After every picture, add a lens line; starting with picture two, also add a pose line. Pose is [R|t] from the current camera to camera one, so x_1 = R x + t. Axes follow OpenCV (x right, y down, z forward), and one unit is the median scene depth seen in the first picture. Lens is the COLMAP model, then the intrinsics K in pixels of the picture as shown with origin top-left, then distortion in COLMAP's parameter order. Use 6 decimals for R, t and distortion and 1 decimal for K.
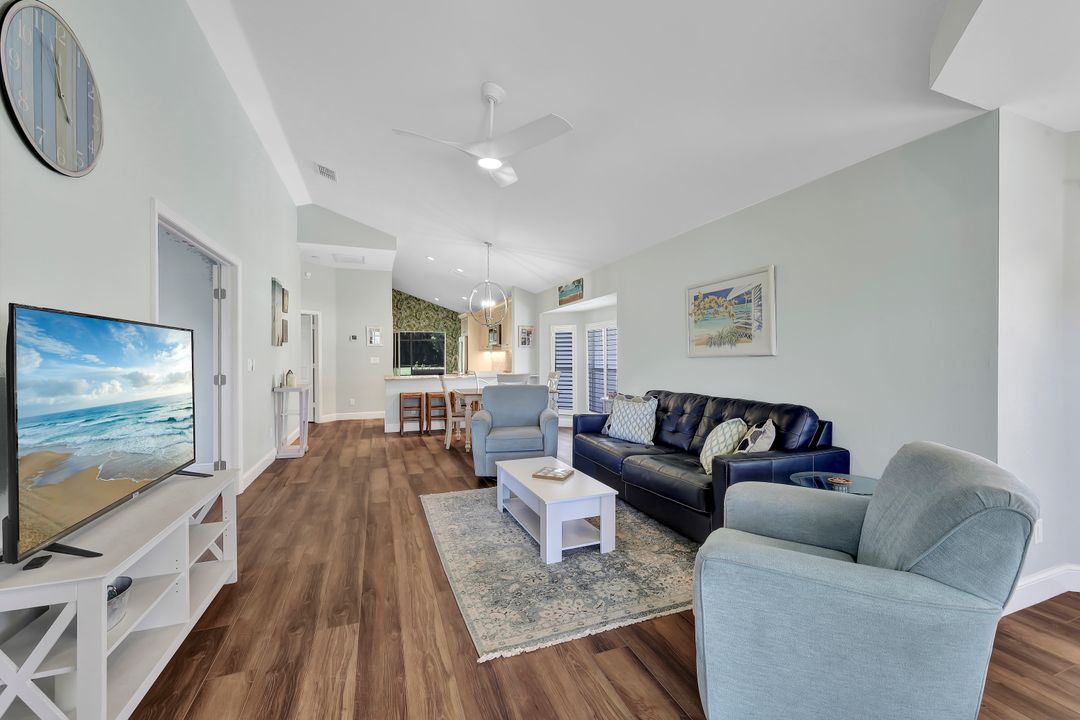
lens RADIAL K [[438.0, 0, 541.6], [0, 438.0, 358.3], [0, 0, 1]] dist [-0.000898, -0.000131]
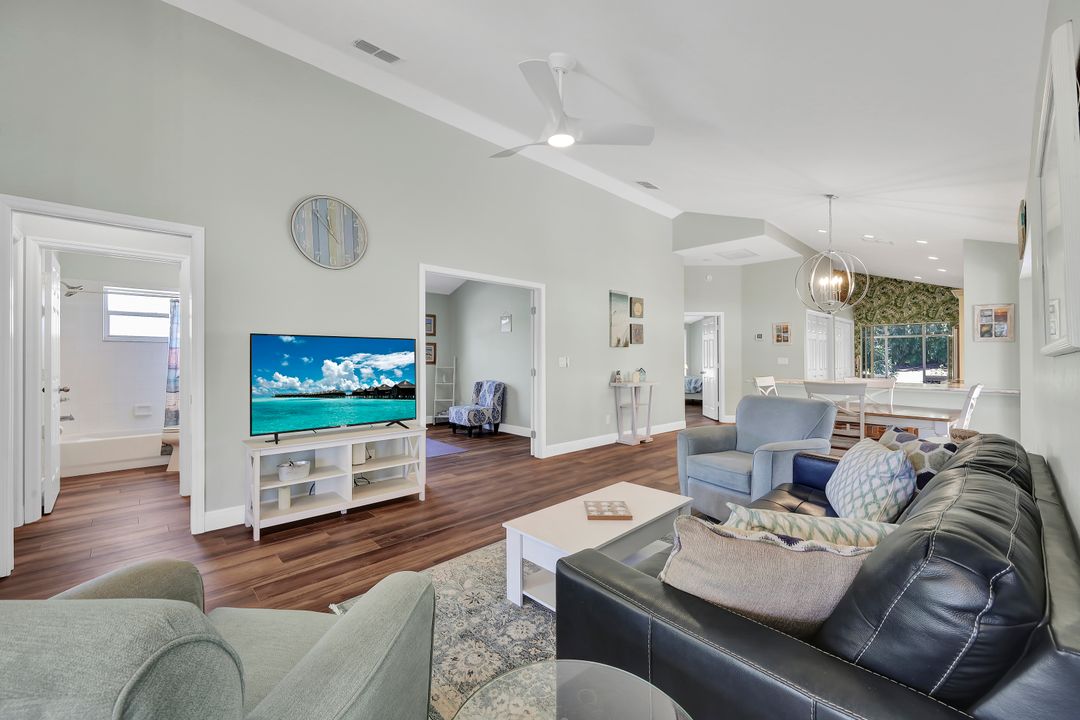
lens RADIAL K [[434.1, 0, 540.1], [0, 434.1, 354.6], [0, 0, 1]] dist [-0.001626, -0.000155]
pose [[0.386481, -0.003505, -0.922291, 0.575120], [-0.006846, 0.999954, -0.006669, 0.001484], [0.922272, 0.008891, 0.386440, 0.515318]]
